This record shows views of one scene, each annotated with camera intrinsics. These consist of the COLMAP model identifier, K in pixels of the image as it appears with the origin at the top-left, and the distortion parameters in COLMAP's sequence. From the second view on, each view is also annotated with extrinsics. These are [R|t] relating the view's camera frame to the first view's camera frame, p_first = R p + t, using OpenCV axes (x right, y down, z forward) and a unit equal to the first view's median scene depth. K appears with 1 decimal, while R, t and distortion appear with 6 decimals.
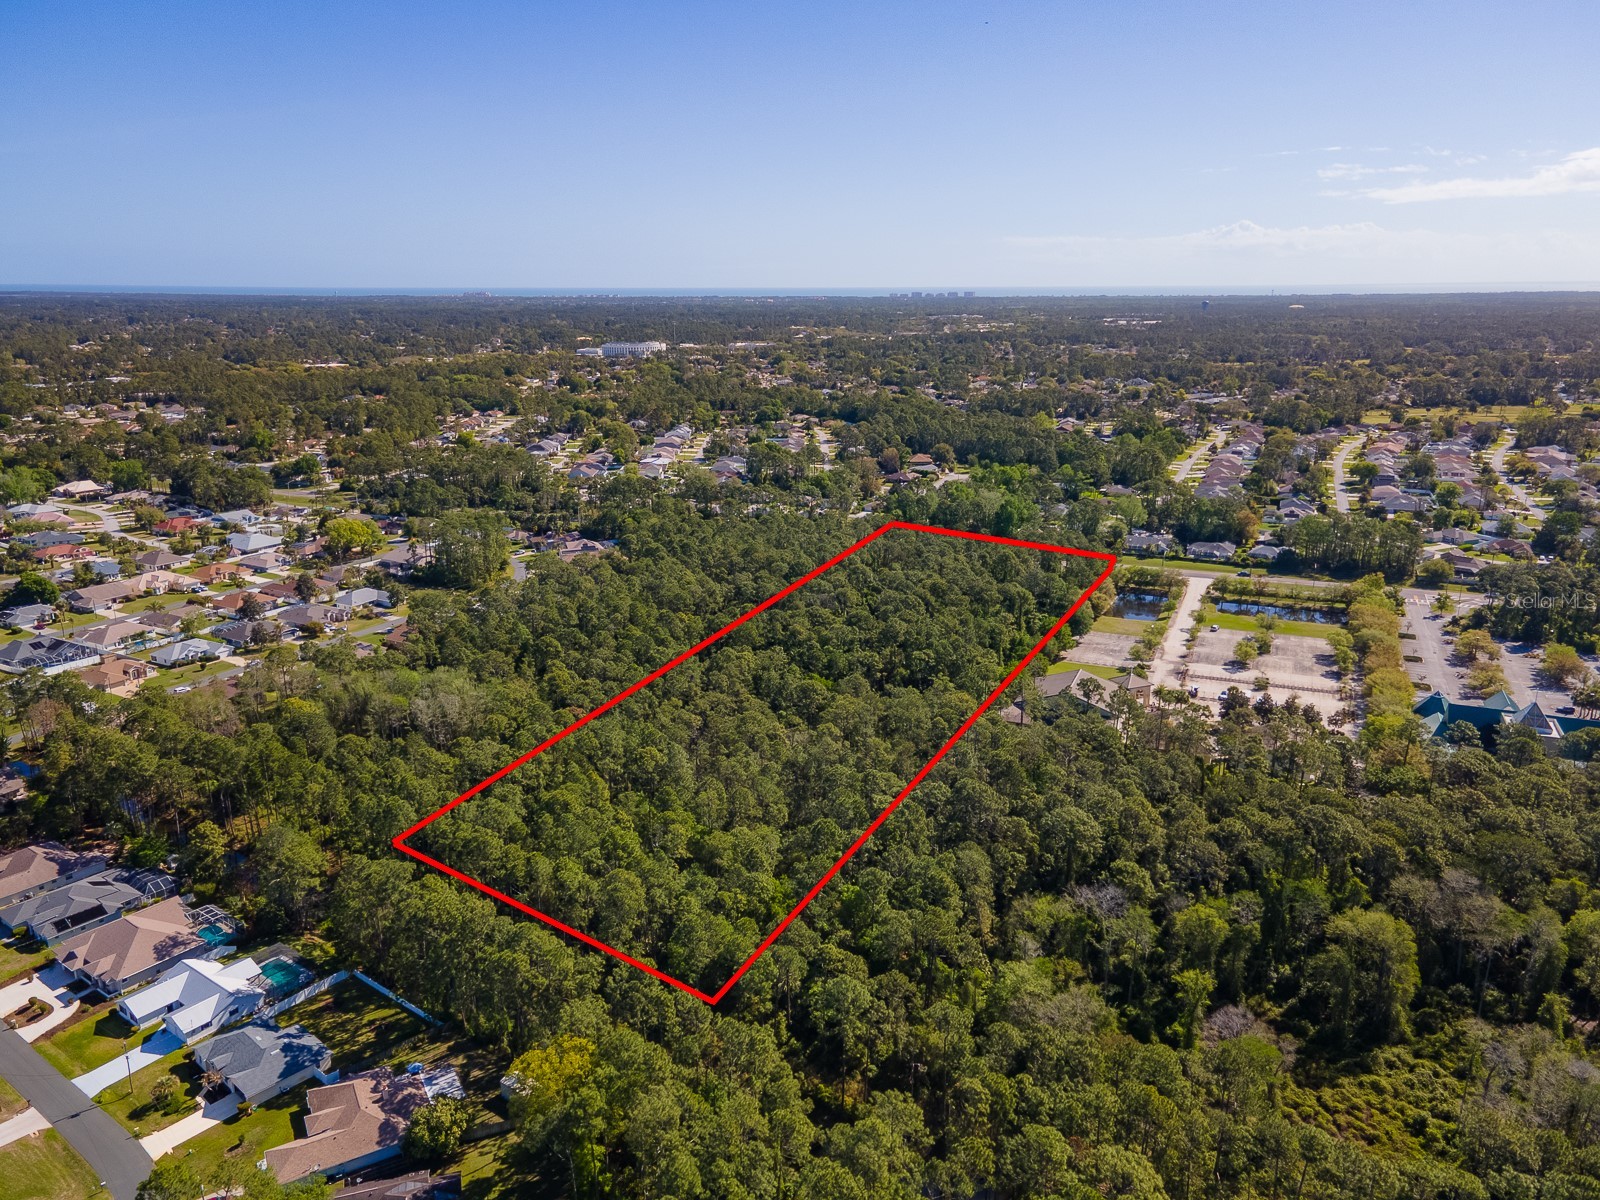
lens RADIAL K [[1093.8, 0, 800.0], [0, 1093.8, 600.0], [0, 0, 1]] dist [0.043064, 0.002914]
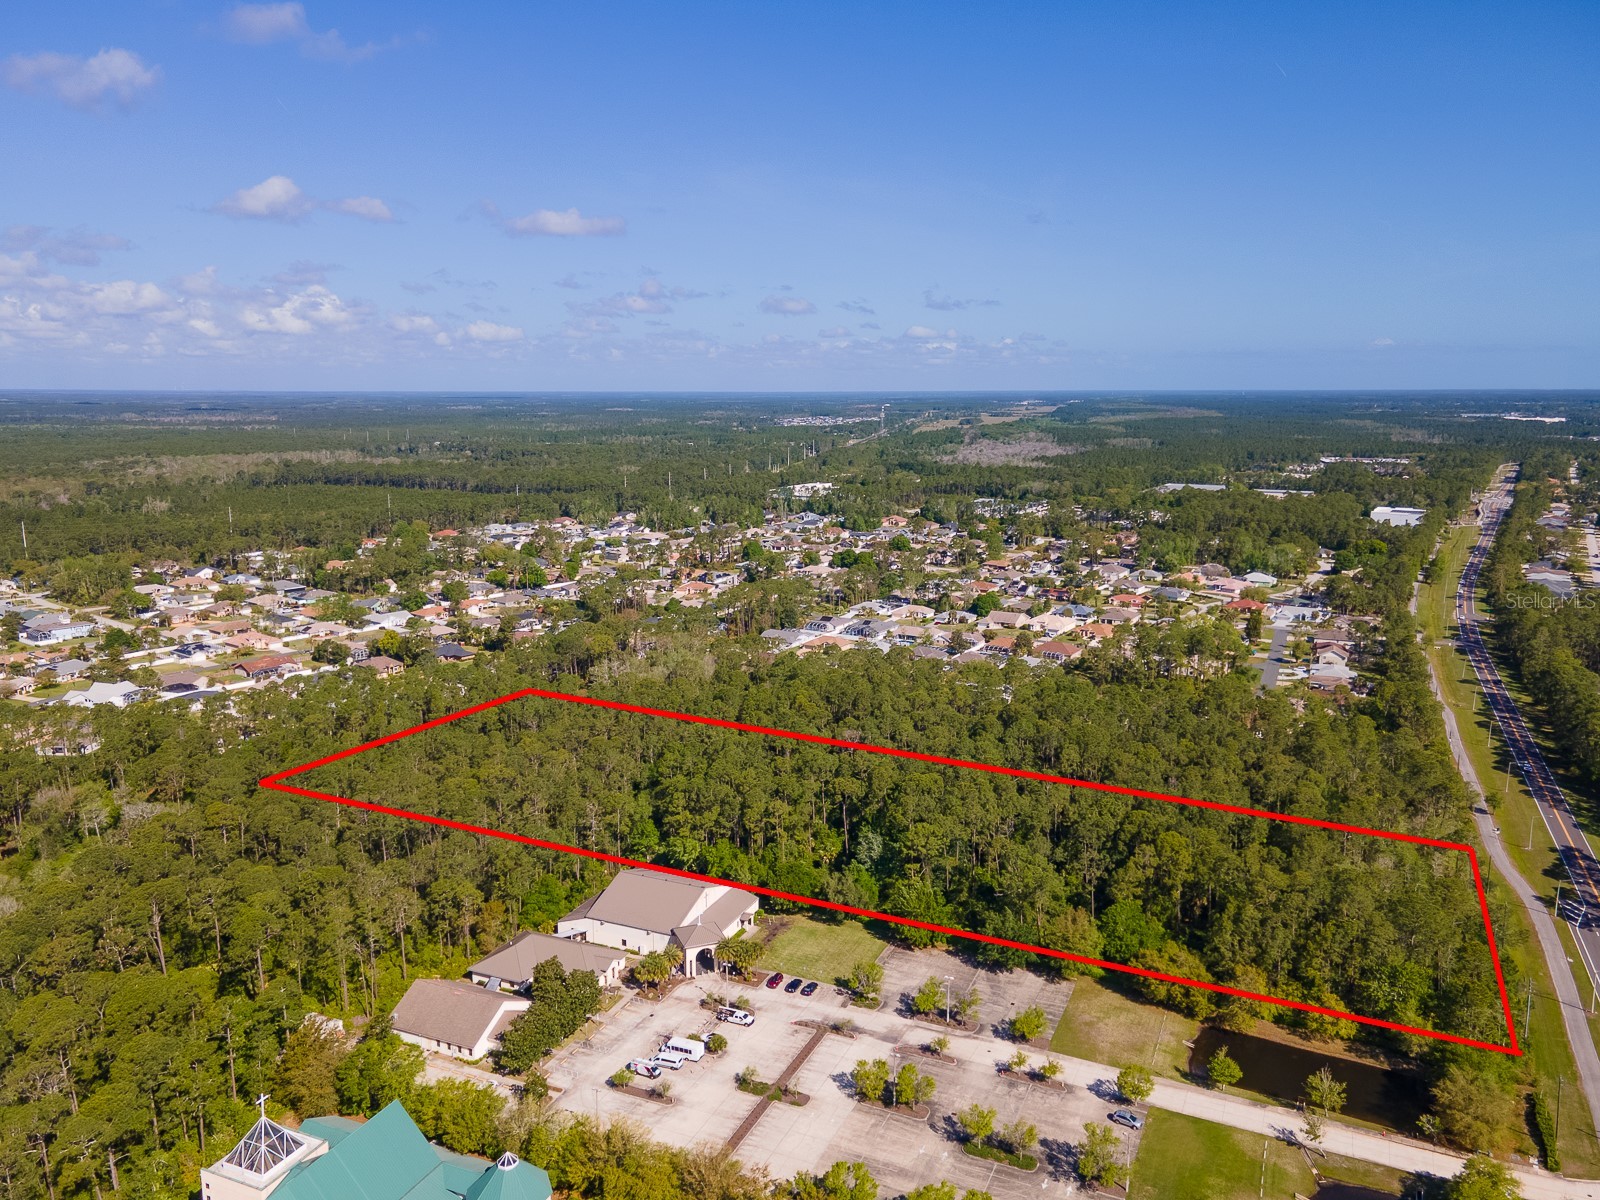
lens RADIAL K [[1138.1, 0, 800.0], [0, 1138.1, 600.0], [0, 0, 1]] dist [0.014237, 0.007943]
pose [[0.026036, 0.184212, -0.982542, 1.398610], [-0.268123, 0.948149, 0.170659, -0.390817], [0.963033, 0.258999, 0.074077, 1.347676]]
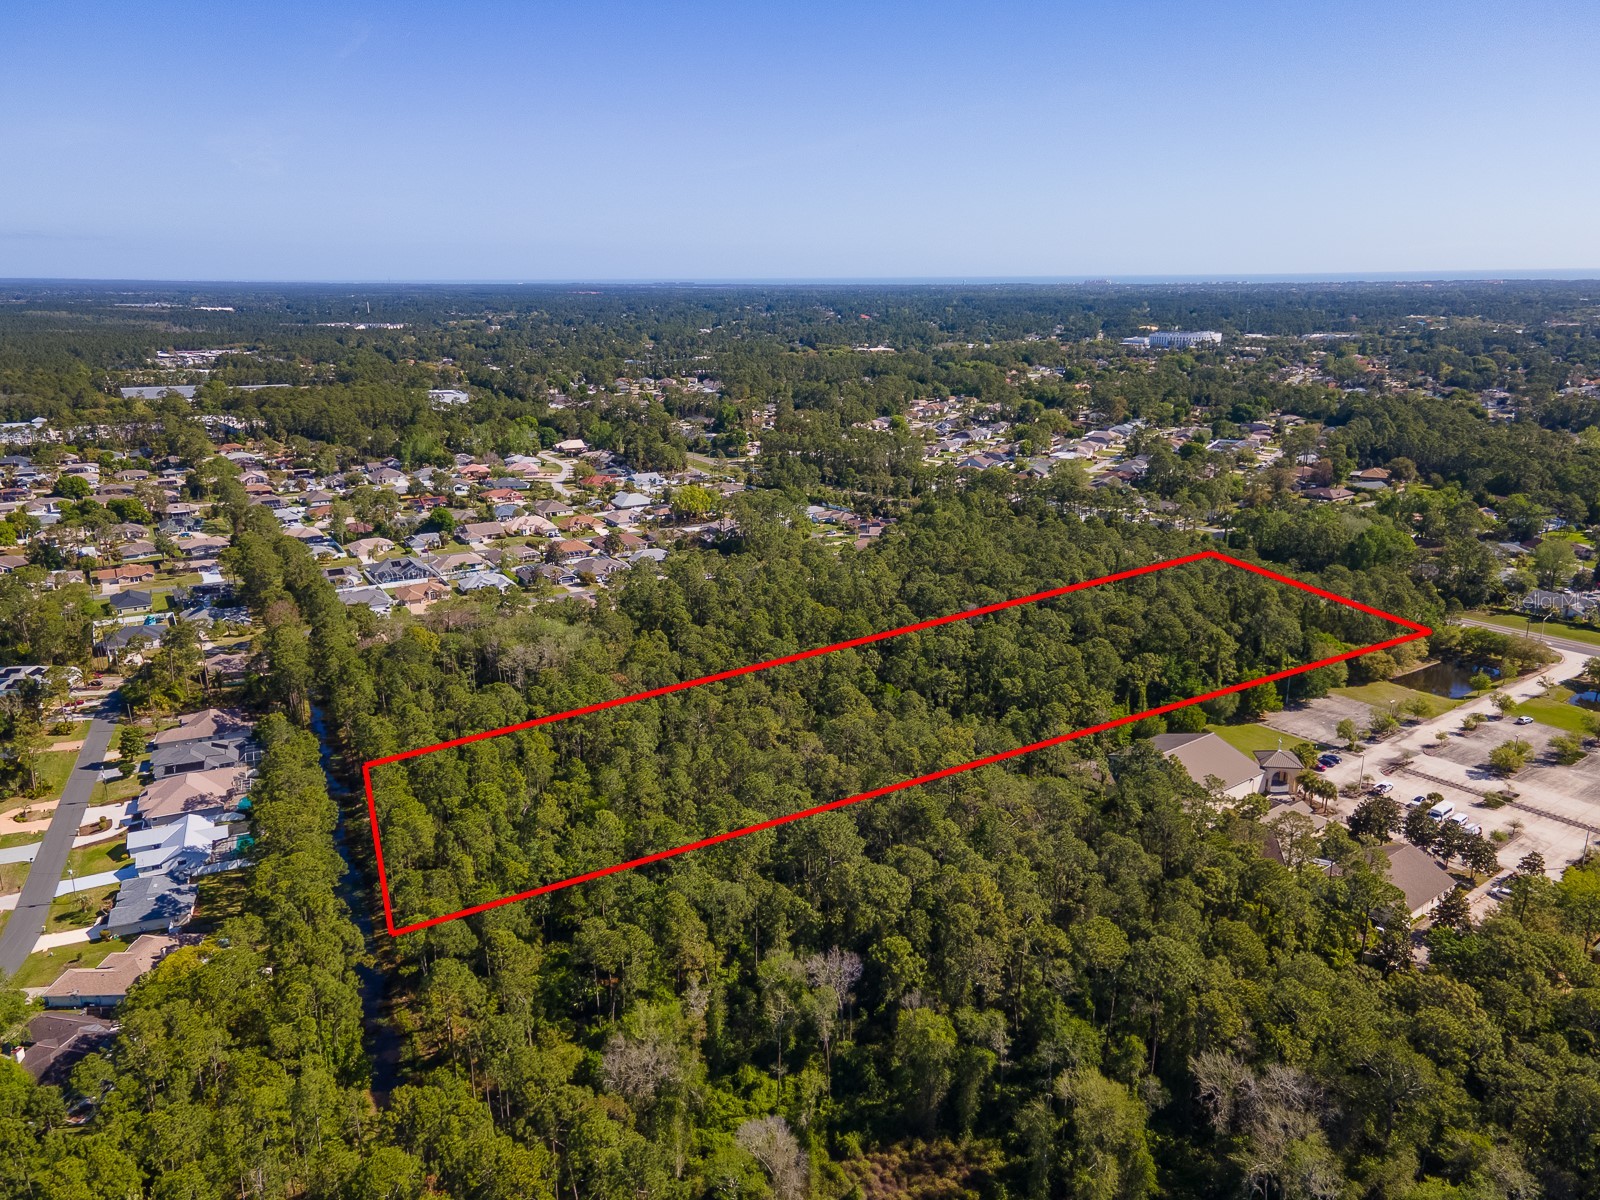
lens RADIAL K [[1093.8, 0, 800.0], [0, 1093.8, 600.0], [0, 0, 1]] dist [0.043064, 0.002914]
pose [[0.884384, 0.130681, -0.448094, 0.472605], [-0.126307, 0.991193, 0.039782, -0.042515], [0.449346, 0.021415, 0.893101, 0.152802]]
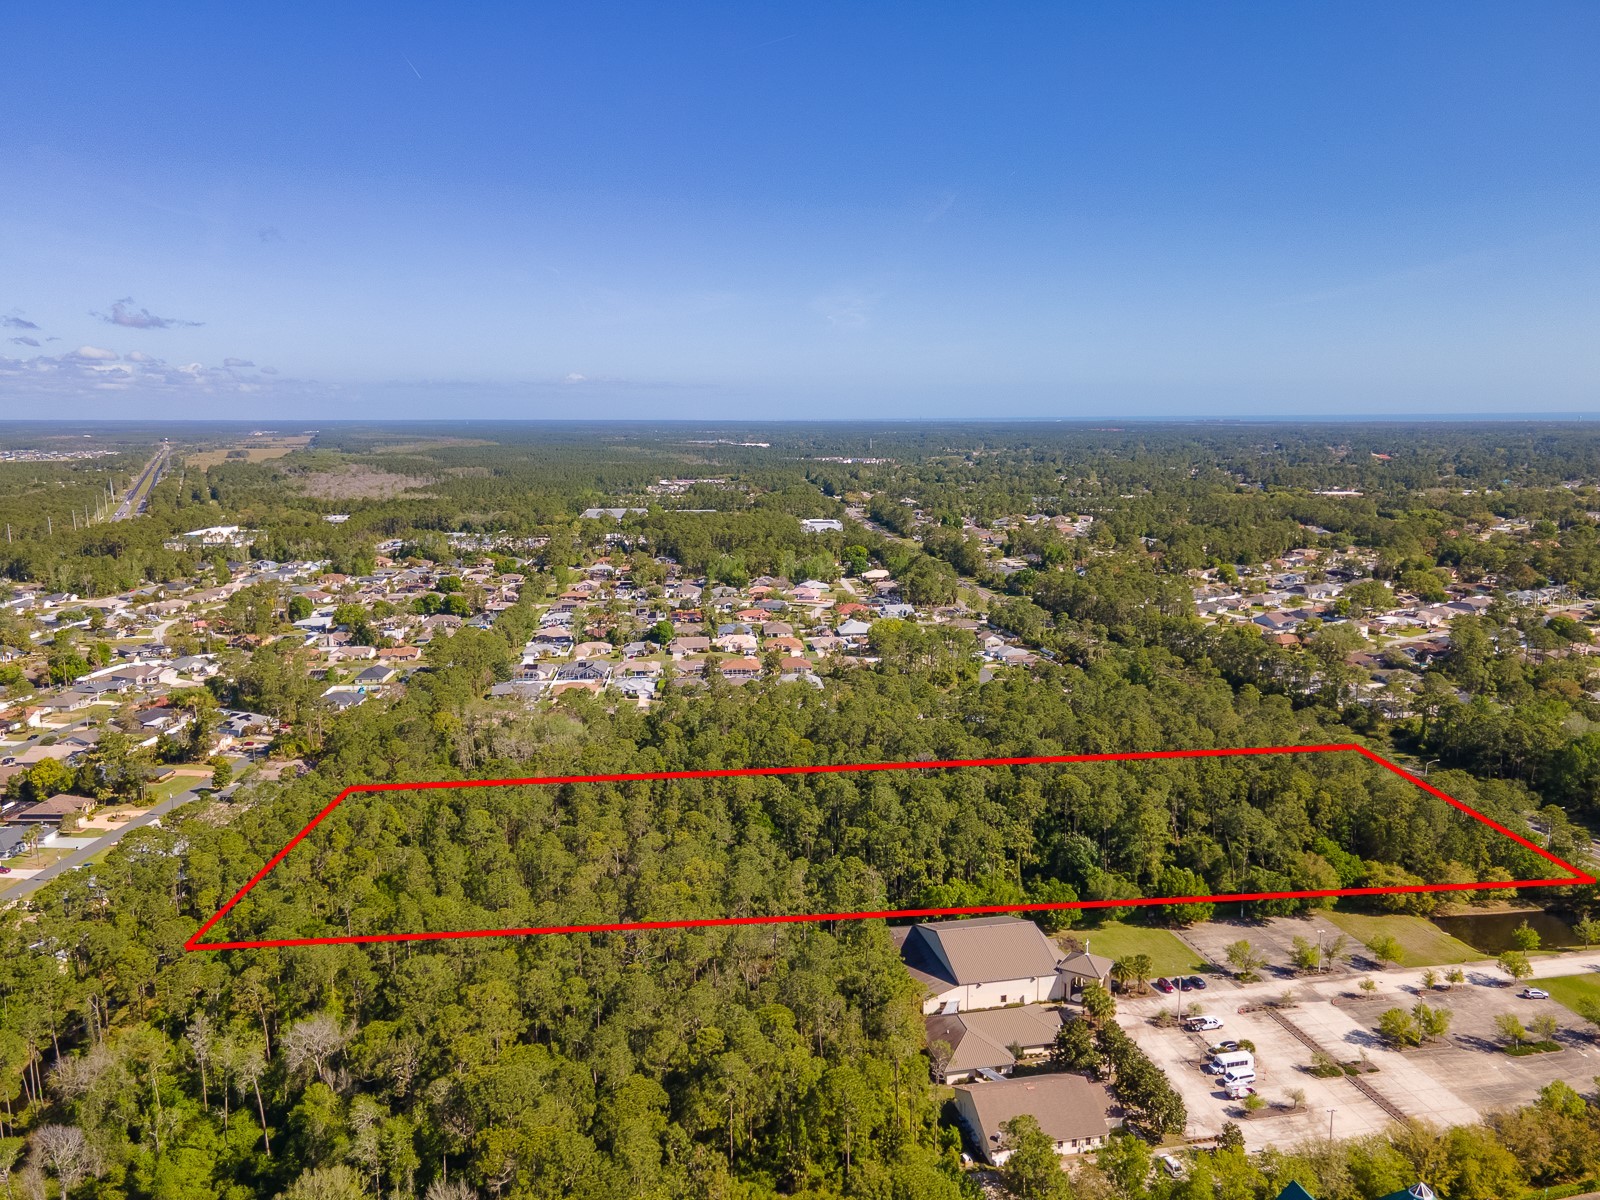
lens RADIAL K [[1138.1, 0, 800.0], [0, 1138.1, 600.0], [0, 0, 1]] dist [0.014237, 0.007943]
pose [[0.602690, 0.127057, -0.787795, 1.027468], [-0.216426, 0.976265, -0.008119, -0.147784], [0.768066, 0.175393, 0.615884, 0.537558]]
